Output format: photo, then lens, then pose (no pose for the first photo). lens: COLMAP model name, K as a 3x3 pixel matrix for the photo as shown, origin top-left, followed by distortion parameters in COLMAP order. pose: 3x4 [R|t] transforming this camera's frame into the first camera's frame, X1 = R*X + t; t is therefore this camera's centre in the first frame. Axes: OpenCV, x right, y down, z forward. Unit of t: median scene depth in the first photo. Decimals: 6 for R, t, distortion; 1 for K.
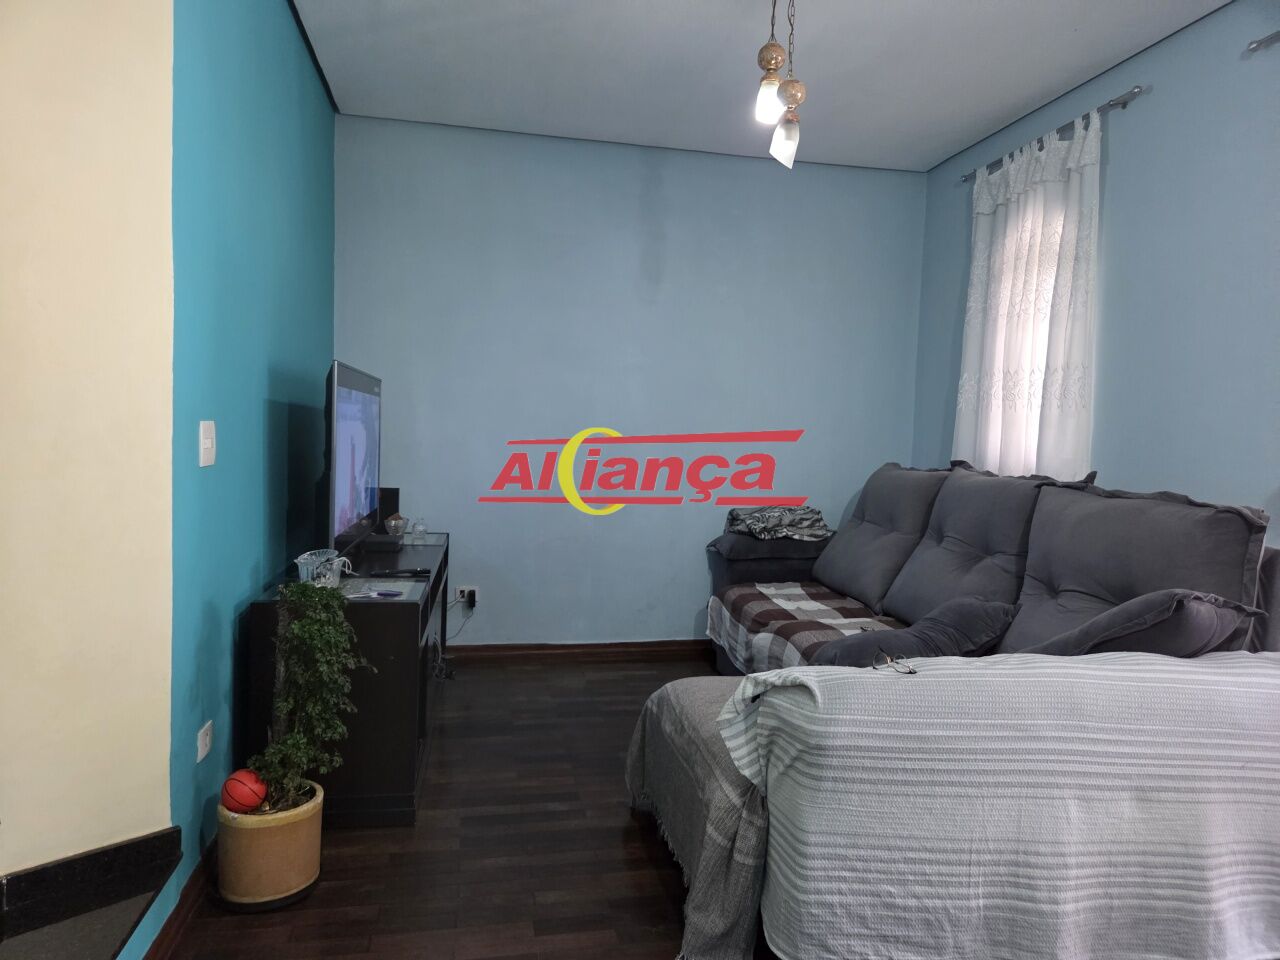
lens RADIAL K [[856.6, 0, 631.6], [0, 856.6, 480.3], [0, 0, 1]] dist [0.066973, -0.059733]
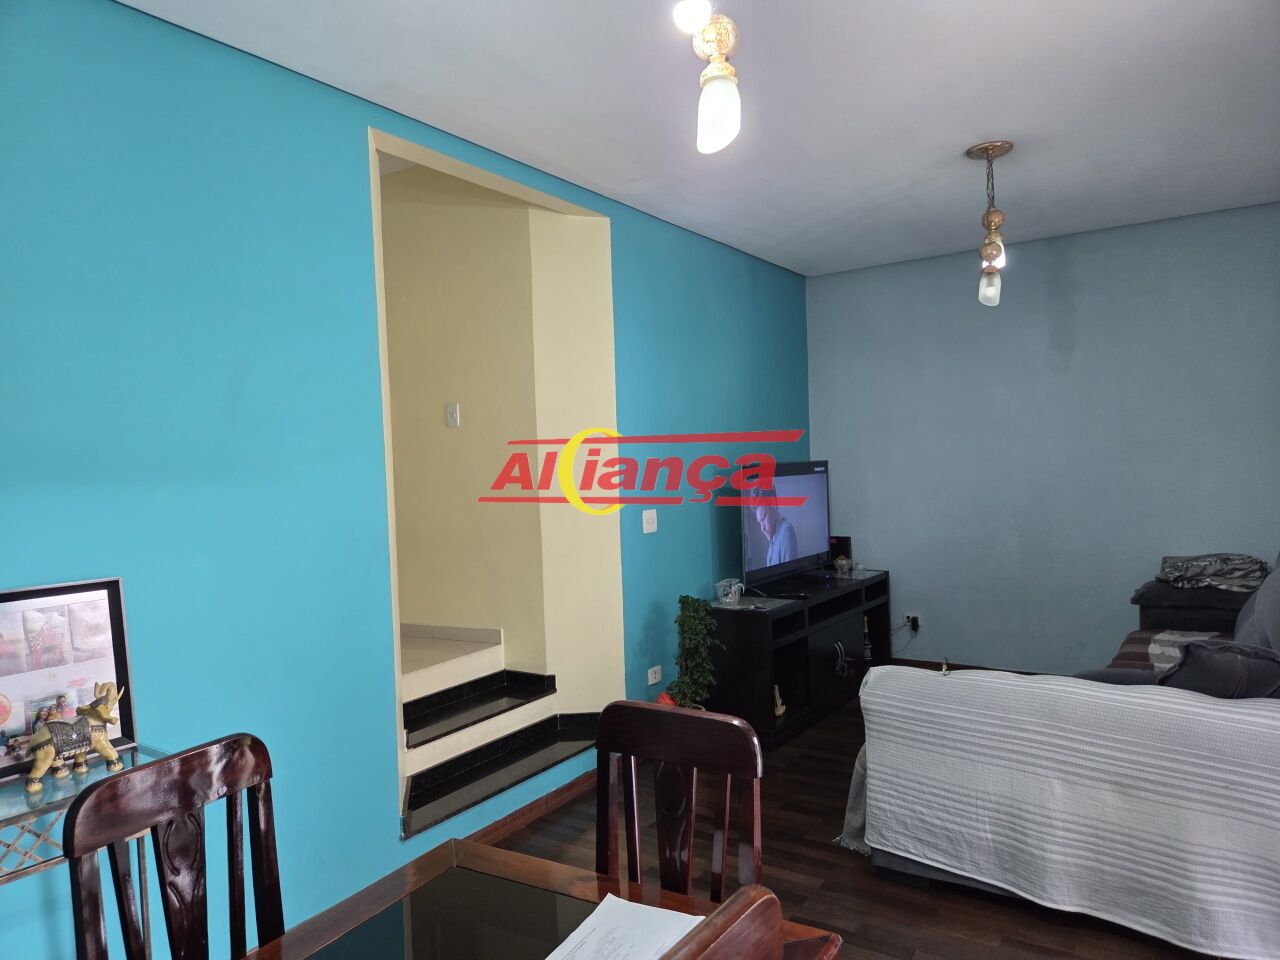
lens RADIAL K [[856.6, 0, 636.5], [0, 856.6, 485.0], [0, 0, 1]] dist [0.066973, -0.059733]
pose [[0.705682, -0.038805, -0.707465, 0.870127], [0.018197, 0.999162, -0.036653, -0.054877], [0.708295, 0.012992, 0.705797, -0.390728]]
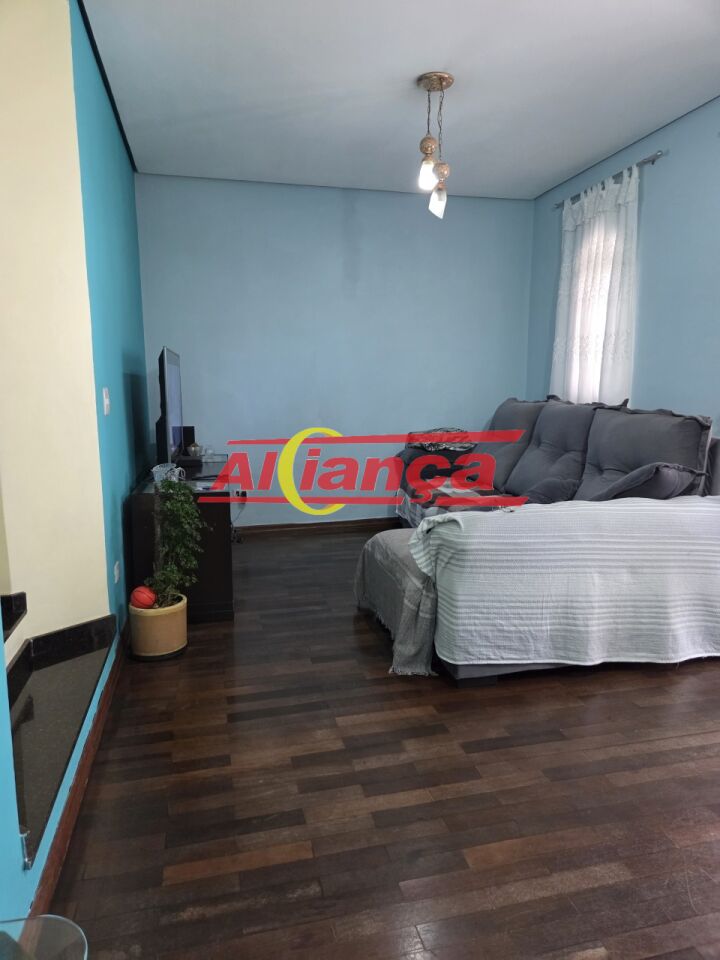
lens RADIAL K [[642.5, 0, 351.7], [0, 642.5, 478.8], [0, 0, 1]] dist [0.066973, -0.059733]
pose [[0.998744, -0.040195, 0.029914, -0.050576], [0.037181, 0.994755, 0.095287, 0.005552], [-0.033587, -0.094055, 0.995000, -0.310650]]
